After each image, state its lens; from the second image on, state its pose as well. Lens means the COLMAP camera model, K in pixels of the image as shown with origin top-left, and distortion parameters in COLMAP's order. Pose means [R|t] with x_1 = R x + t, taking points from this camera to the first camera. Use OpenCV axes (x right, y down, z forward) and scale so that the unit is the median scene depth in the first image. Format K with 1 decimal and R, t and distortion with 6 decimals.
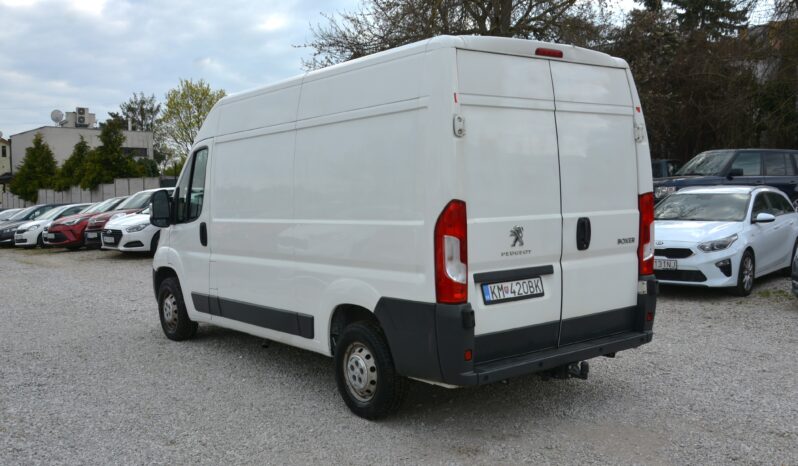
lens RADIAL K [[878.2, 0, 423.4], [0, 878.2, 234.2], [0, 0, 1]] dist [-0.078708, -0.003701]
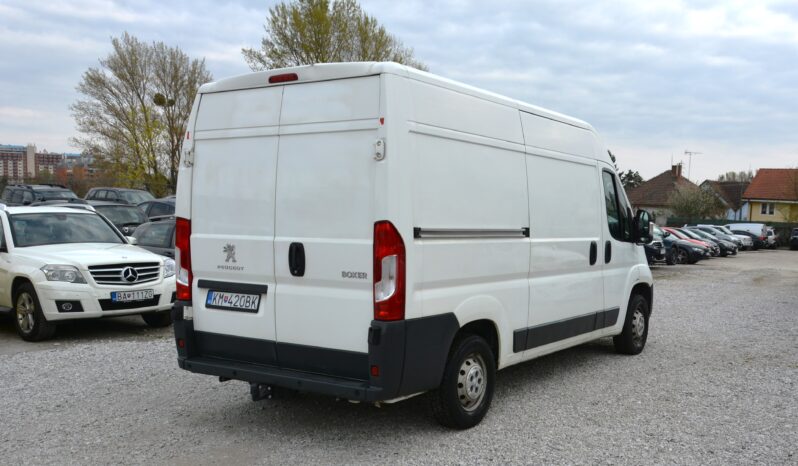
lens RADIAL K [[813.8, 0, 400.8], [0, 813.8, 266.4], [0, 0, 1]] dist [-0.047633, 0.017152]
pose [[0.247991, 0.089838, -0.964588, 1.020874], [-0.071300, 0.994683, 0.074310, -0.064356], [0.966135, 0.050347, 0.253078, 0.834741]]
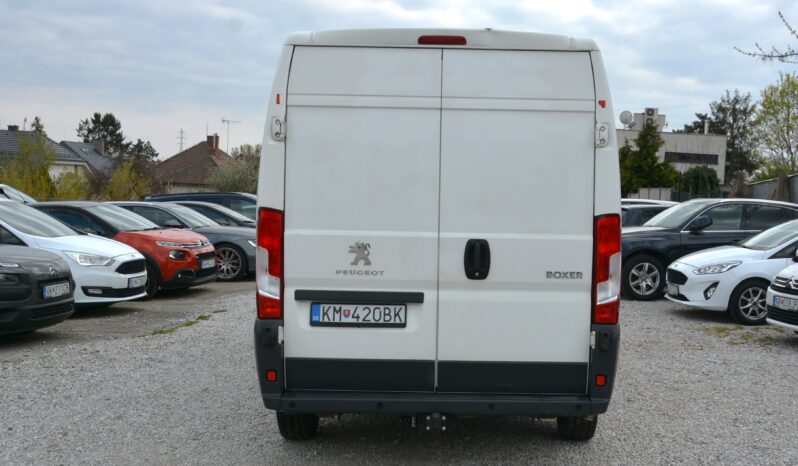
lens RADIAL K [[1041.8, 0, 399.0], [0, 1041.8, 233.0], [0, 0, 1]] dist [-0.104561, -0.008209]
pose [[0.740342, 0.057821, -0.669739, 0.729876], [-0.073254, 0.997300, 0.005124, -0.023185], [0.668227, 0.045268, 0.742579, 0.222456]]
